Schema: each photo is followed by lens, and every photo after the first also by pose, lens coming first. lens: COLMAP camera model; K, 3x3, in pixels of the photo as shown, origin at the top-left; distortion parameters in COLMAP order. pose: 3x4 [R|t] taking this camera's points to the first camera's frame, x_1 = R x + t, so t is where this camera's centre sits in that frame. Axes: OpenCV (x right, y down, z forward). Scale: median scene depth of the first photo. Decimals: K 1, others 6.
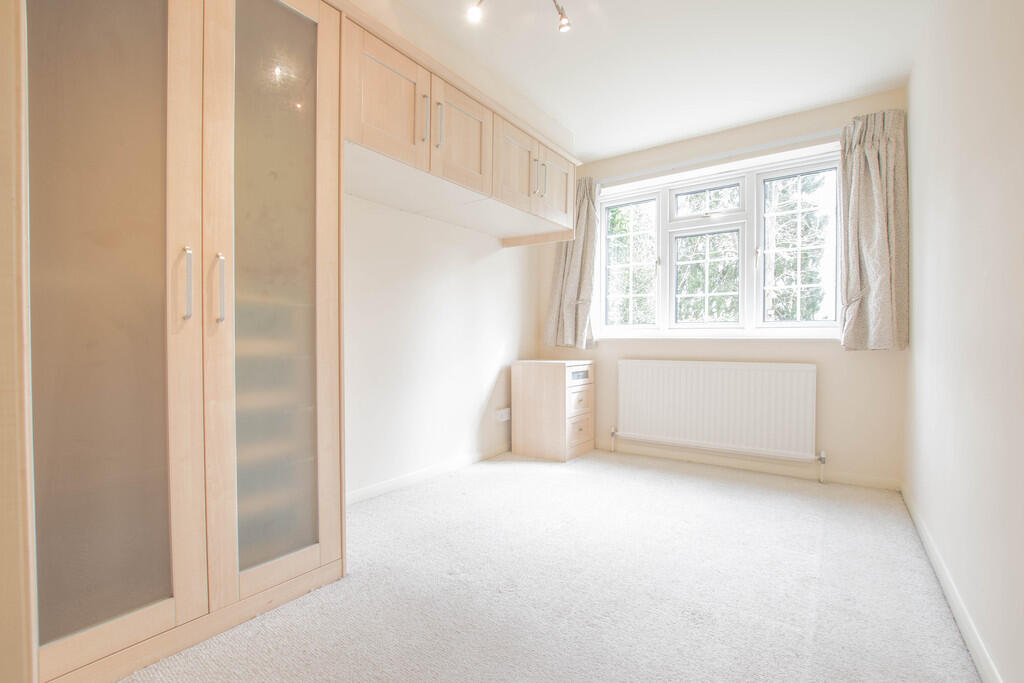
lens RADIAL K [[460.7, 0, 524.6], [0, 460.7, 344.6], [0, 0, 1]] dist [-0.022599, 0.000020]
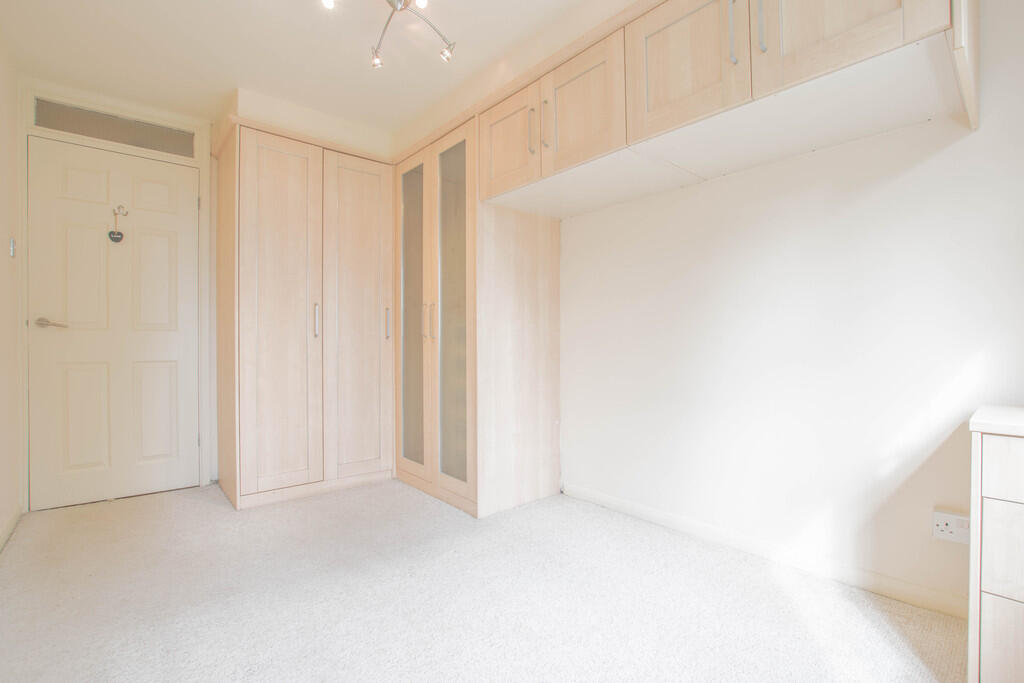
lens RADIAL K [[460.7, 0, 524.6], [0, 460.7, 344.6], [0, 0, 1]] dist [-0.022599, 0.000020]
pose [[-0.235728, -0.005856, -0.971802, 0.752135], [-0.015693, 0.999874, -0.002219, -0.013464], [0.971692, 0.014728, -0.235790, 1.187249]]
